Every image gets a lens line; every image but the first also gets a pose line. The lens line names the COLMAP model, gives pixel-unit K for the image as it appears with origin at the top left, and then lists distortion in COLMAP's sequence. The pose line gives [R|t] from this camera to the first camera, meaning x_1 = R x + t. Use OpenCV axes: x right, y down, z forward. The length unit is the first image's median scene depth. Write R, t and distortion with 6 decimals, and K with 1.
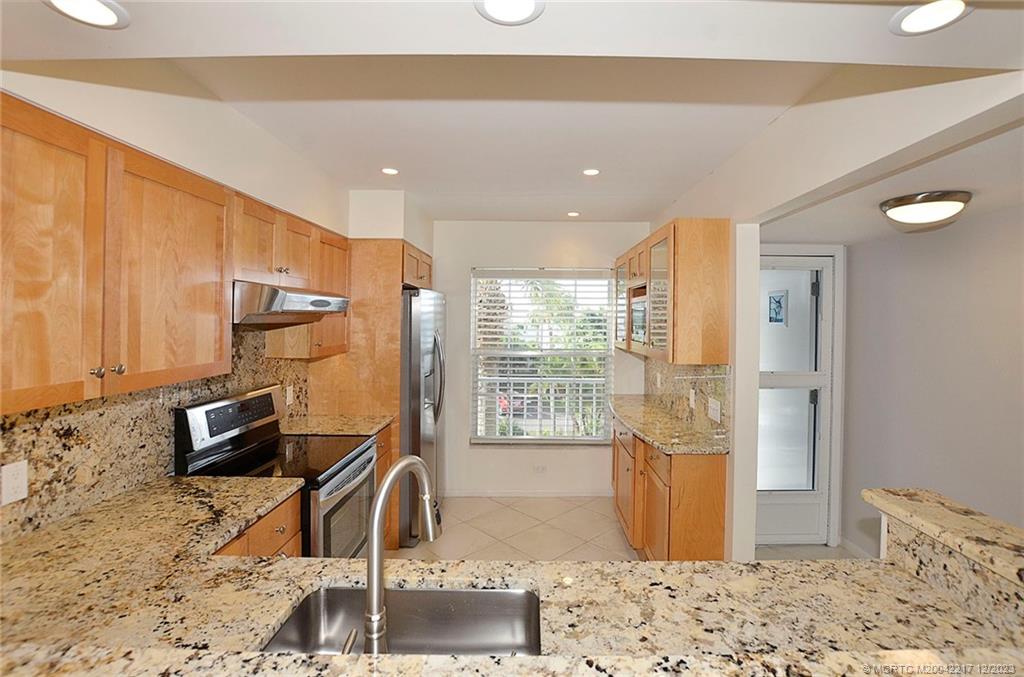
lens RADIAL K [[446.1, 0, 538.3], [0, 446.1, 315.2], [0, 0, 1]] dist [-0.024138, 0.000170]
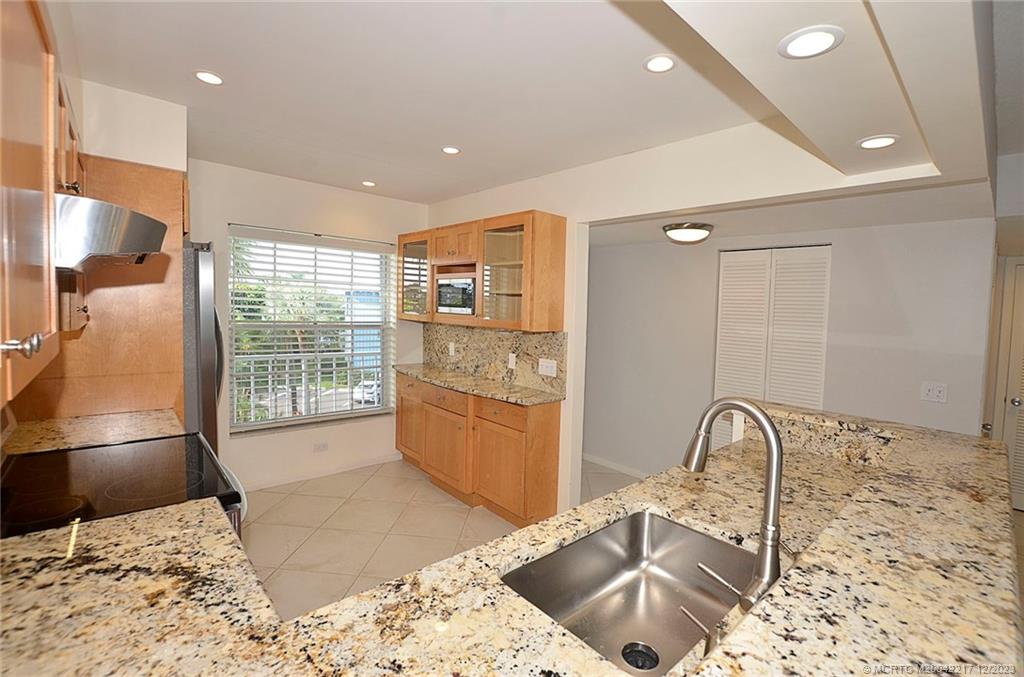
lens RADIAL K [[416.4, 0, 489.0], [0, 416.4, 317.3], [0, 0, 1]] dist [-0.018539, 0.000581]
pose [[0.775656, 0.012591, 0.631030, -0.769823], [-0.046228, 0.998249, 0.036905, 0.053915], [-0.629460, -0.057797, 0.774880, 0.303764]]
